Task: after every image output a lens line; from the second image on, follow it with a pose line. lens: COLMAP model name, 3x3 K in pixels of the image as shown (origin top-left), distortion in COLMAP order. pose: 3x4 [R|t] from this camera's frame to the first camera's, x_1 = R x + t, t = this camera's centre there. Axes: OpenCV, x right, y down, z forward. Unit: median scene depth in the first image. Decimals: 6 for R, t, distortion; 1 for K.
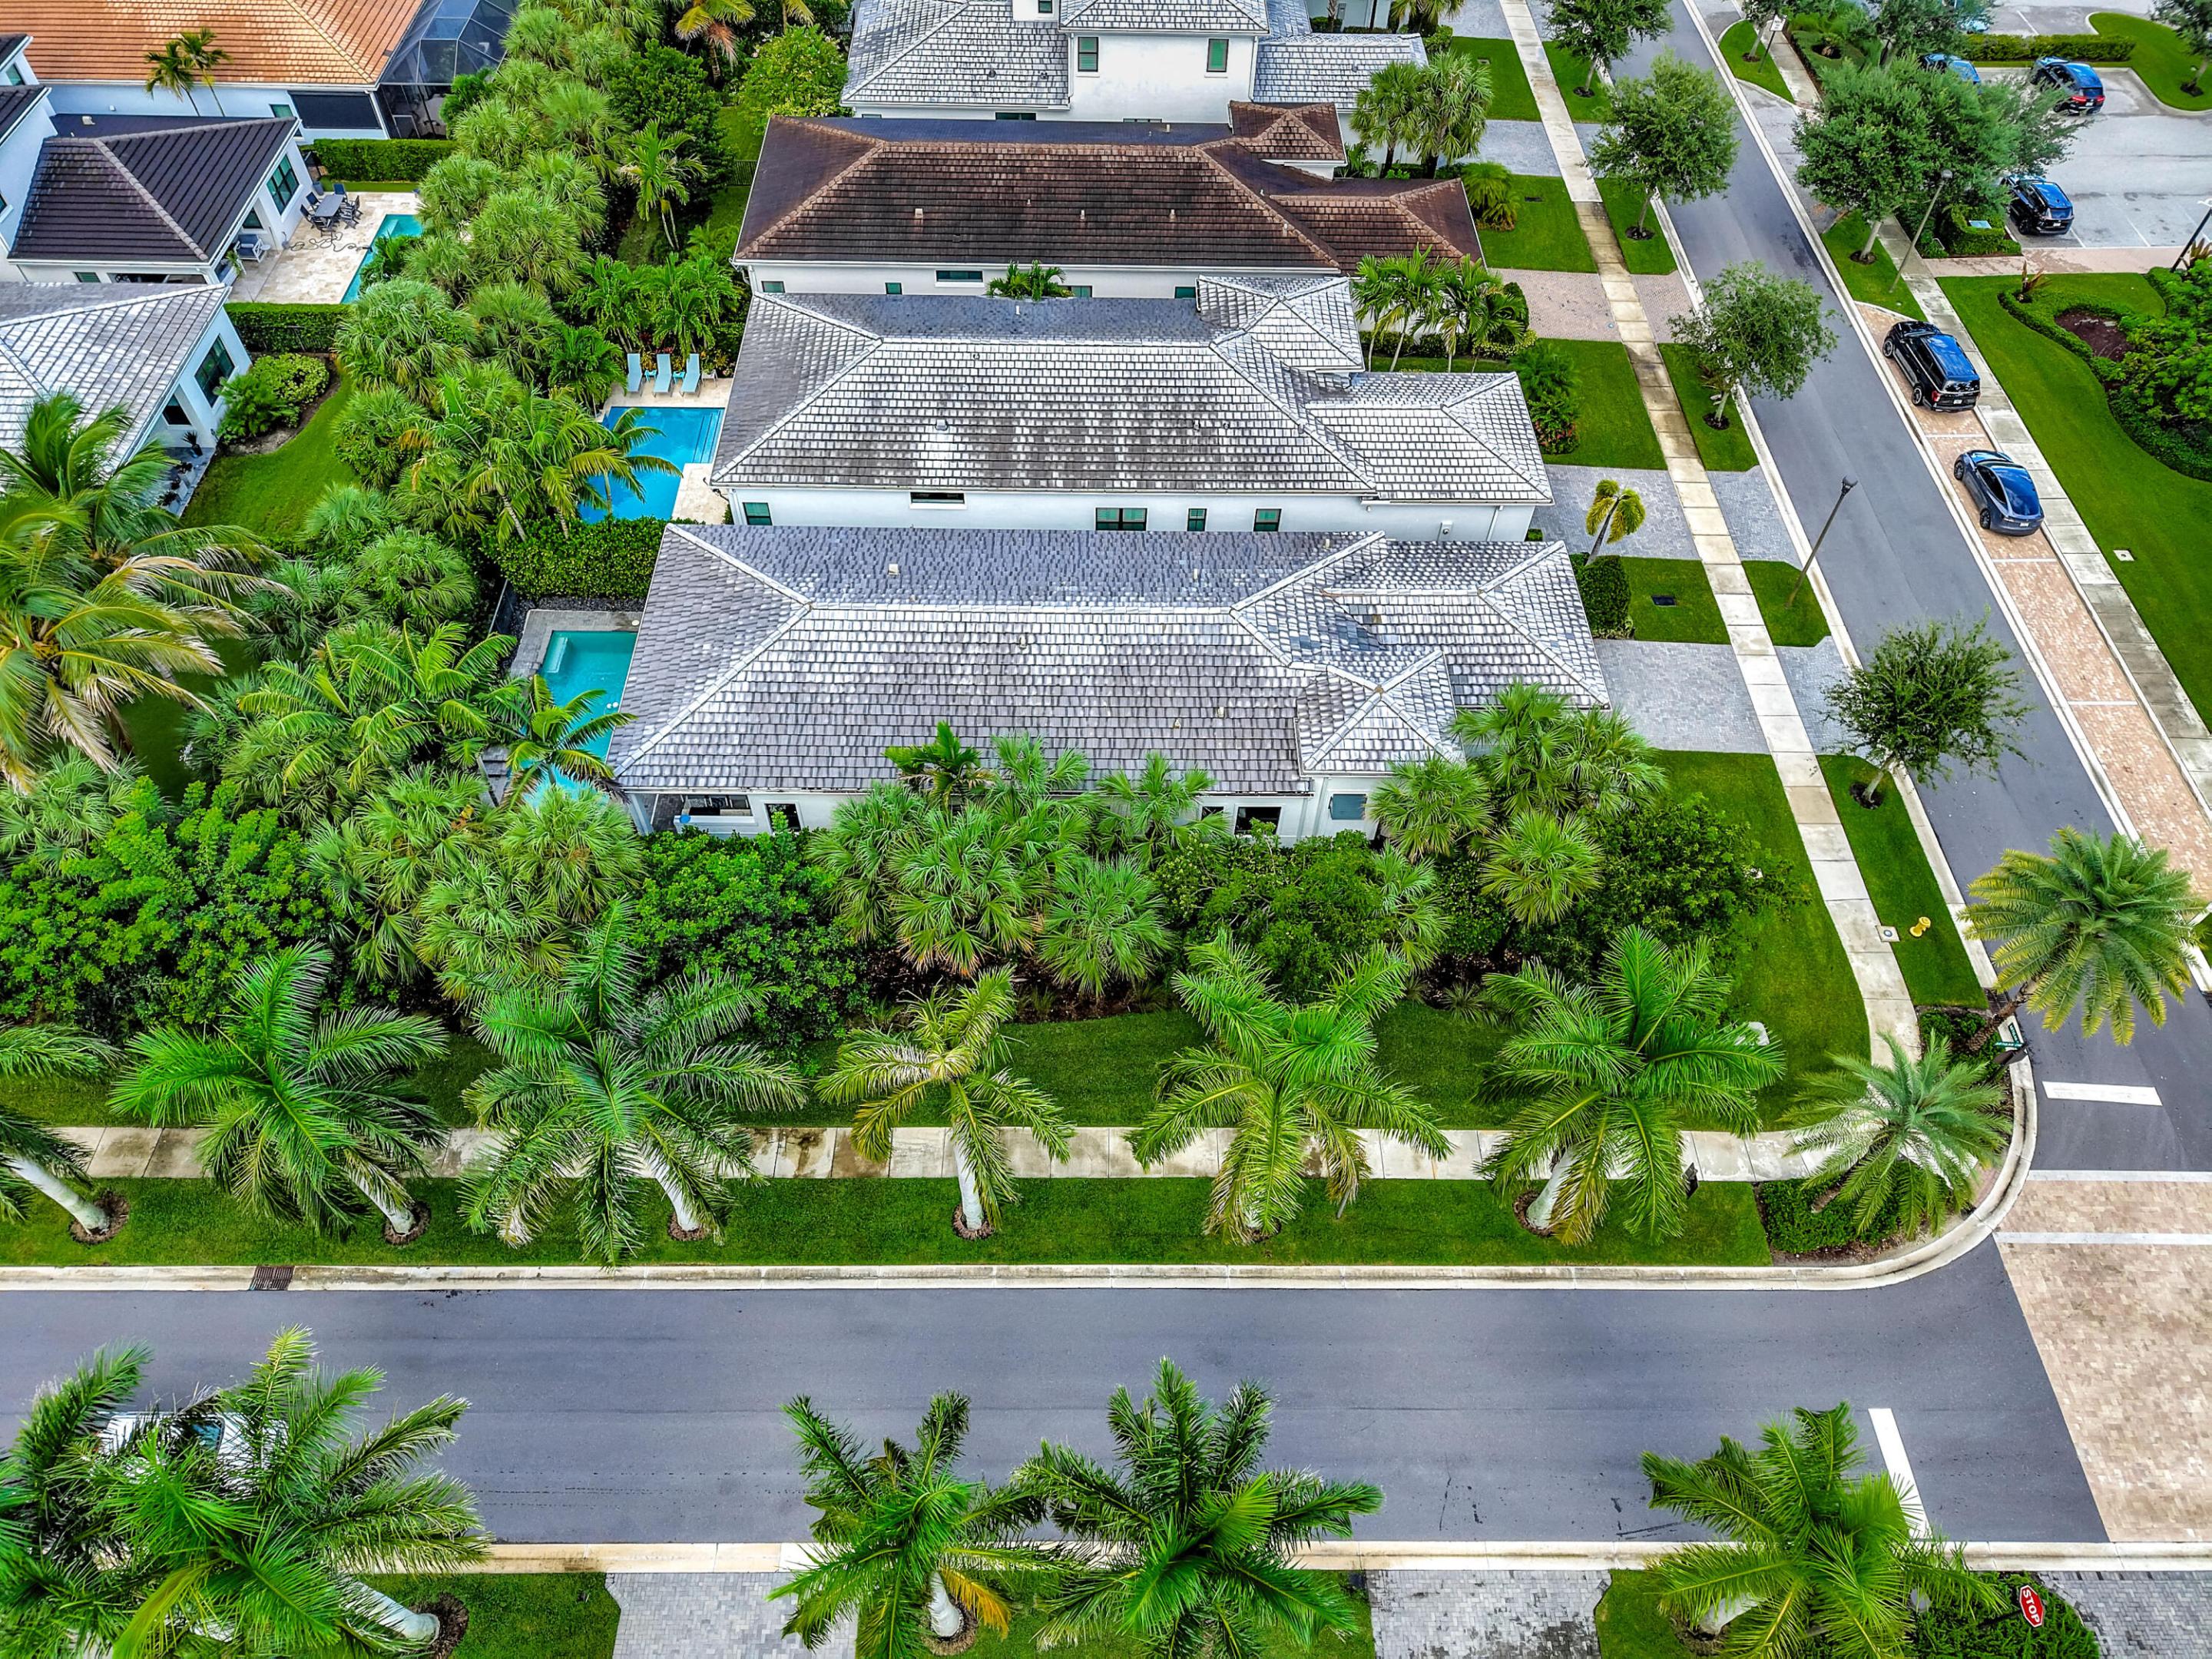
lens RADIAL K [[1444.6, 0, 1095.7], [0, 1444.6, 814.6], [0, 0, 1]] dist [0.017486, -0.002511]
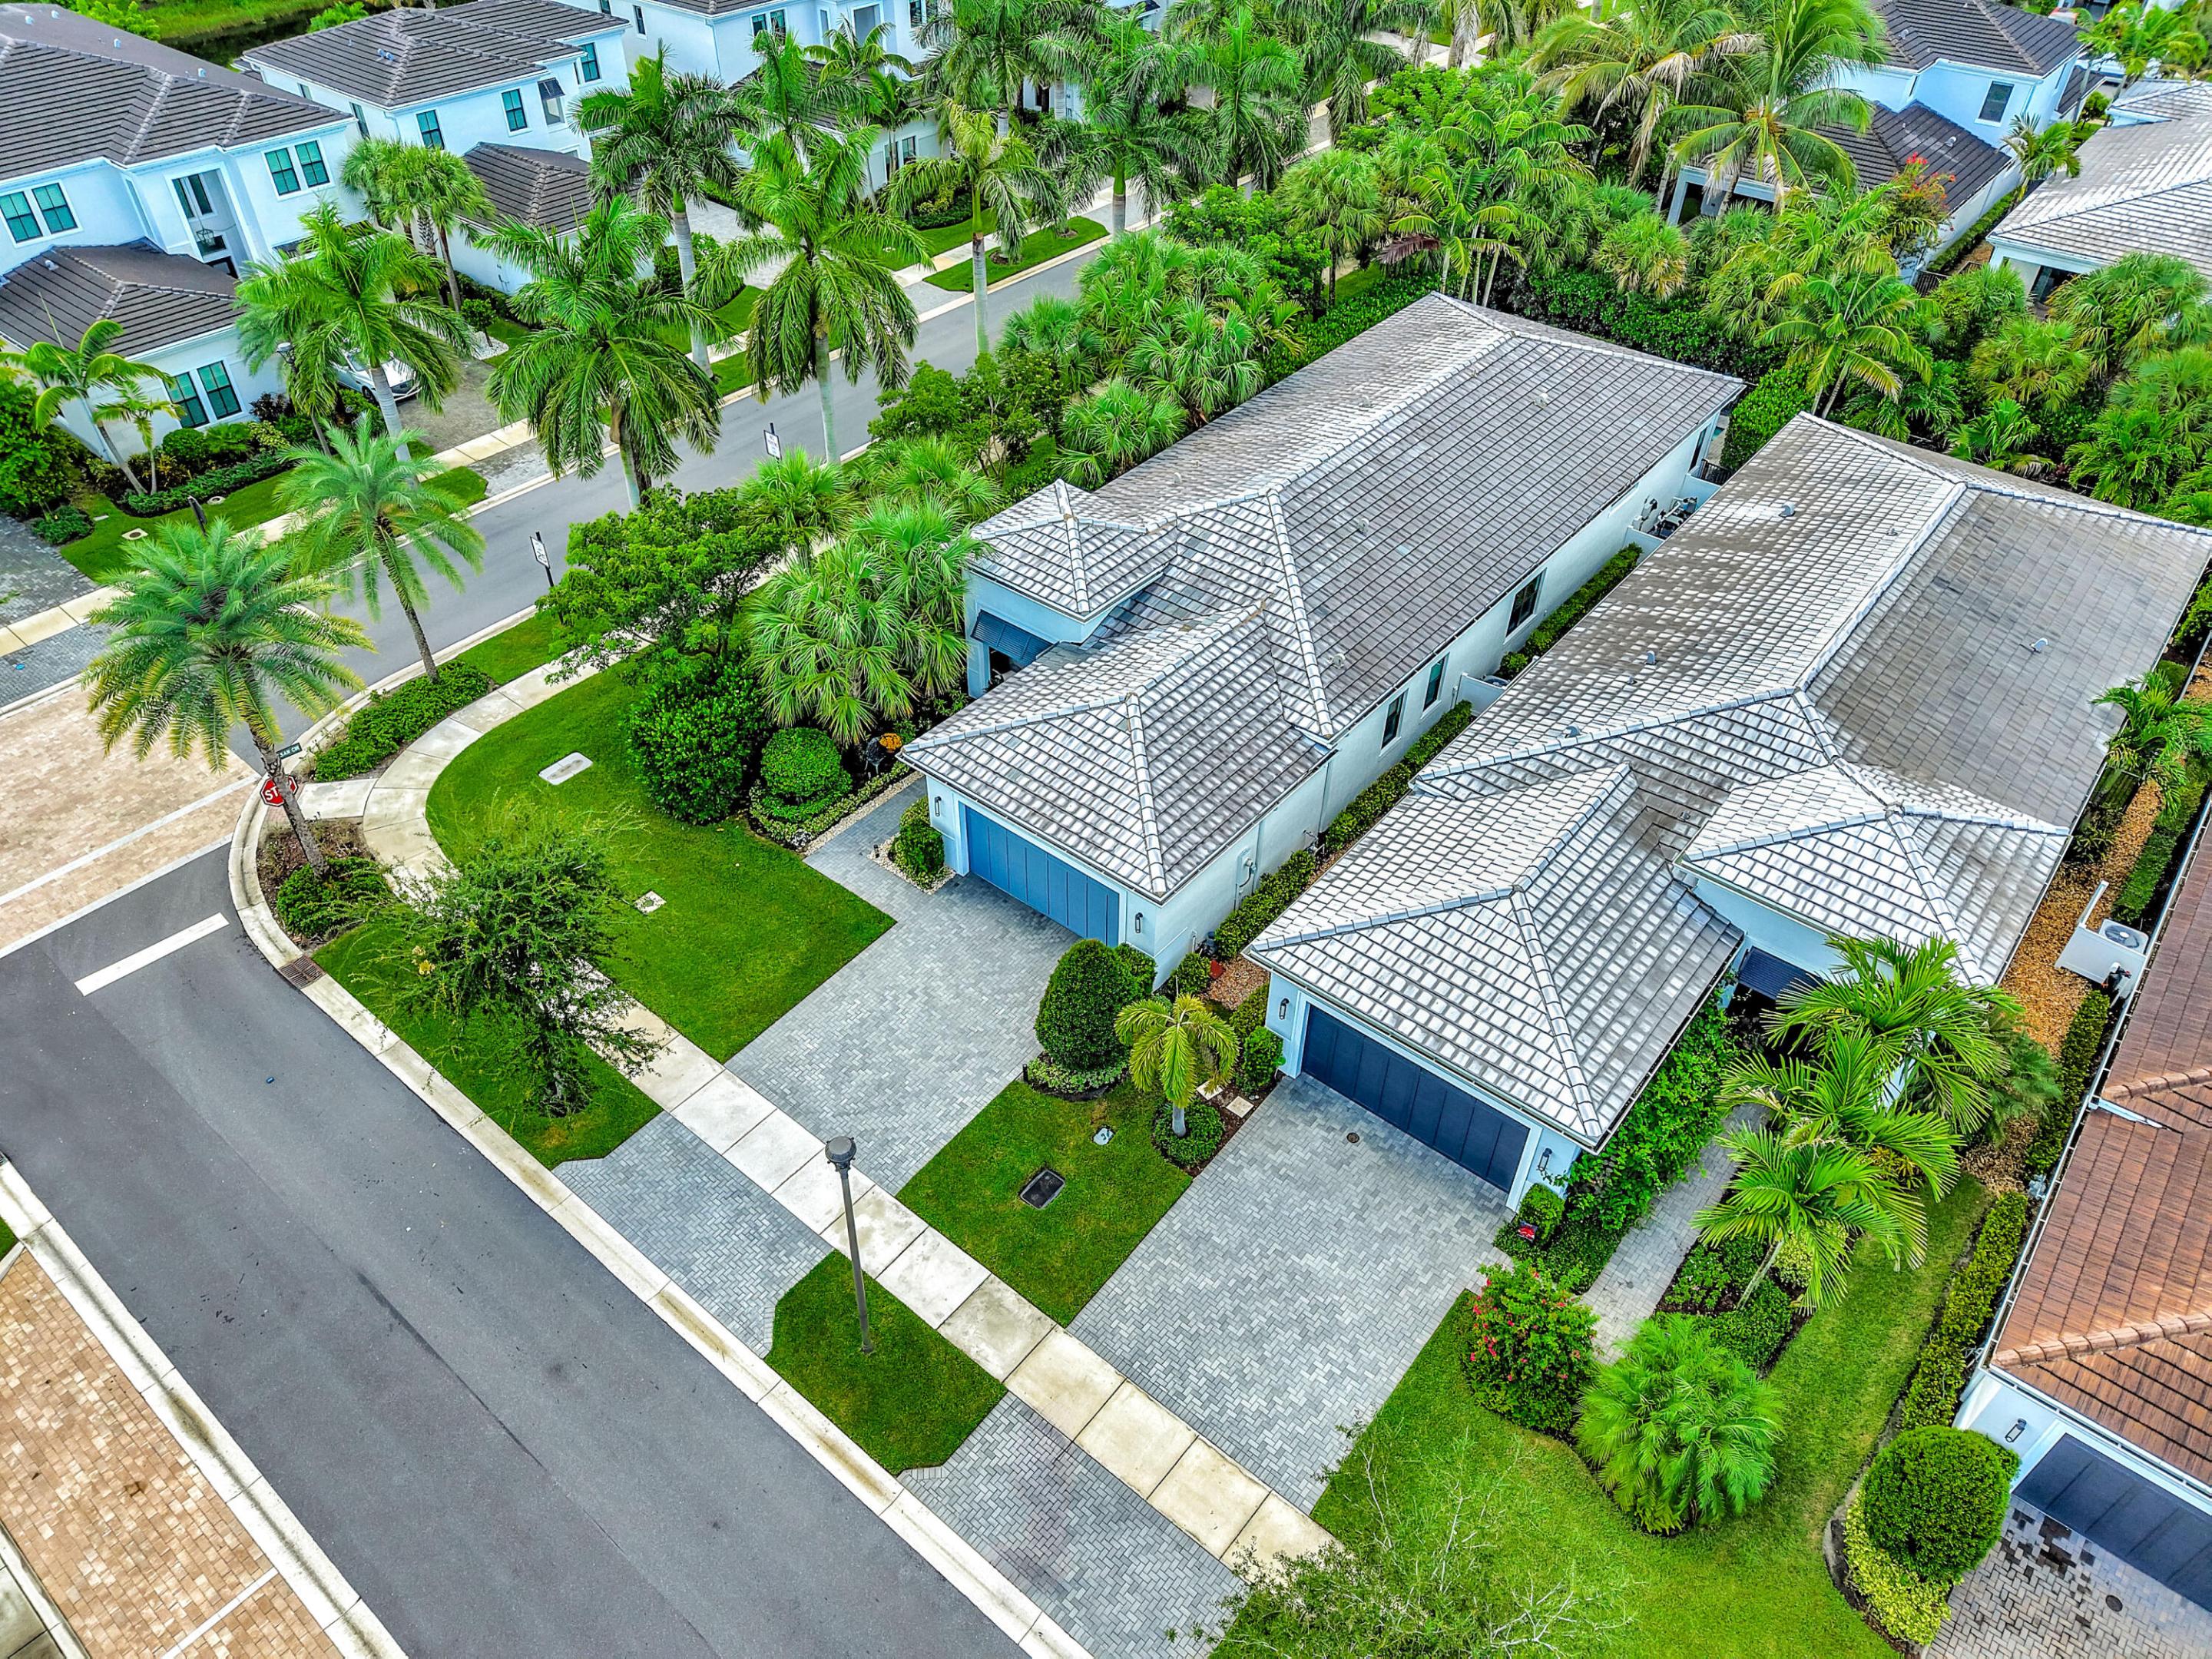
lens RADIAL K [[1514.7, 0, 1099.7], [0, 1514.7, 796.1], [0, 0, 1]] dist [0.029741, -0.026988]
pose [[-0.634421, 0.477282, -0.608039, 0.654027], [-0.628851, 0.138747, 0.765046, -0.610961], [0.449507, 0.867727, 0.212116, 0.775533]]
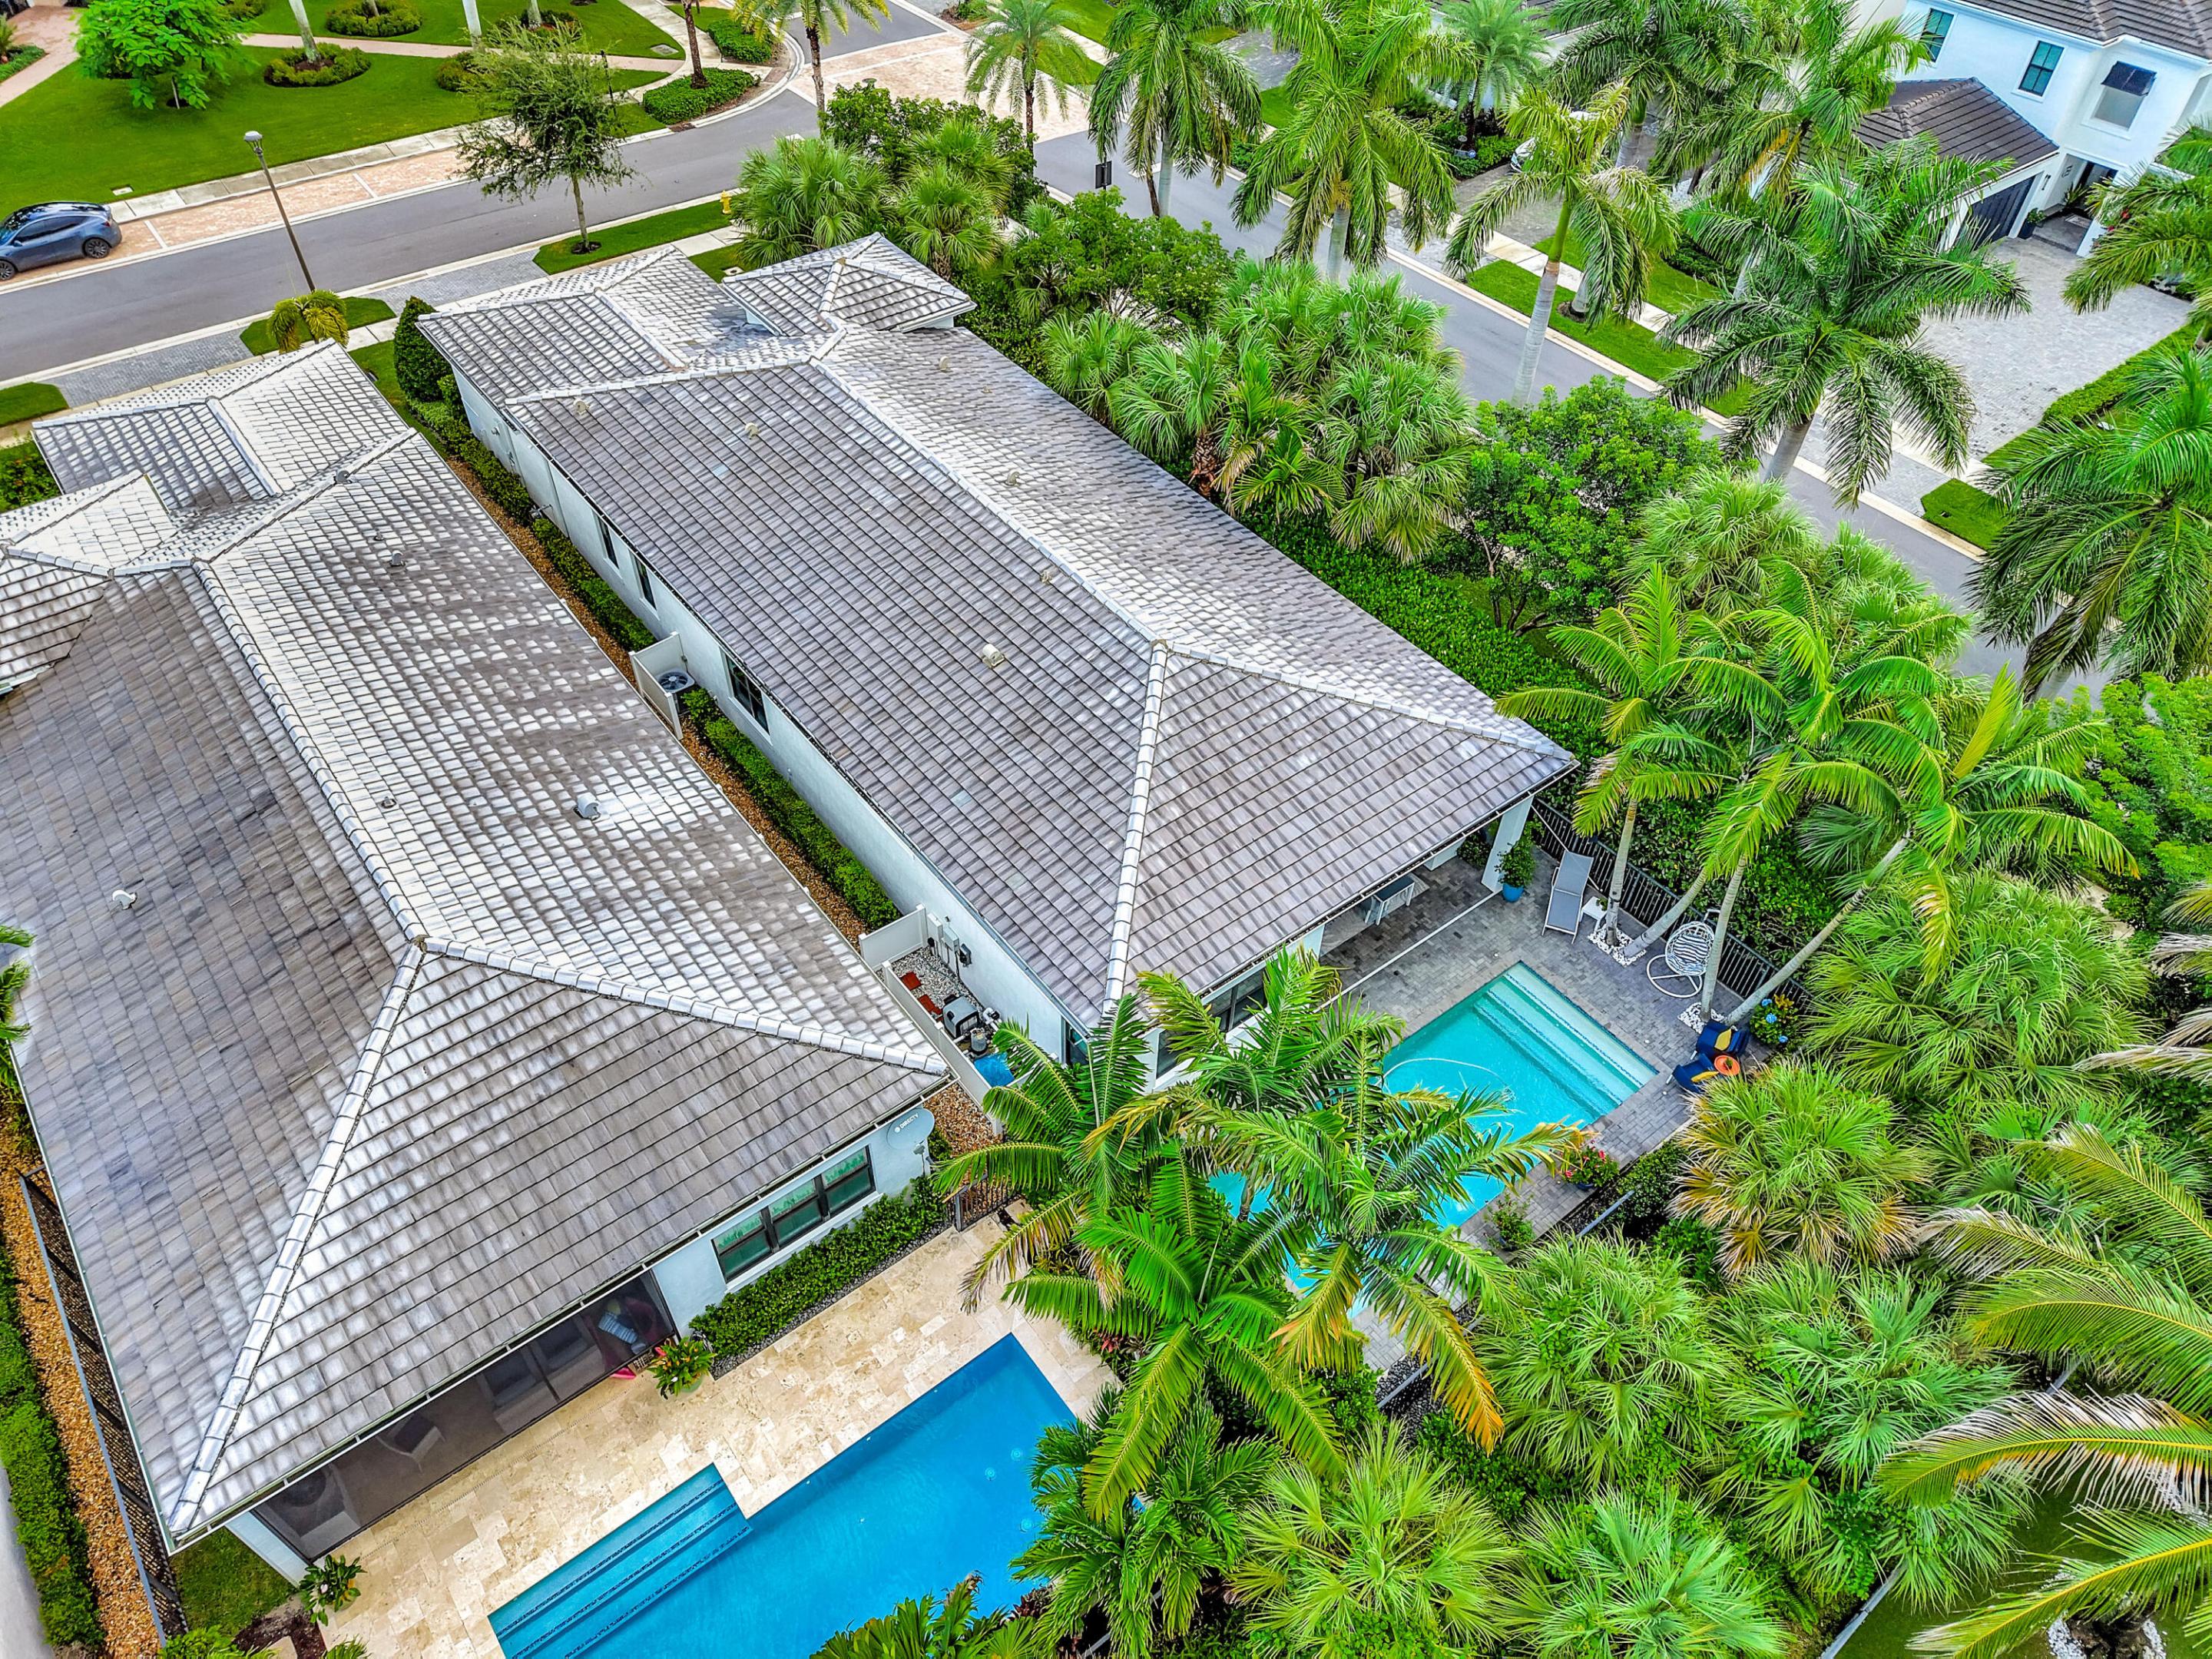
lens RADIAL K [[1459.9, 0, 1077.0], [0, 1459.9, 821.5], [0, 0, 1]] dist [0.006979, 0.001054]
pose [[-0.602317, -0.593988, 0.533285, -0.456435], [0.620976, 0.071139, 0.780595, -0.535771], [-0.501601, 0.801323, 0.326004, 0.735520]]
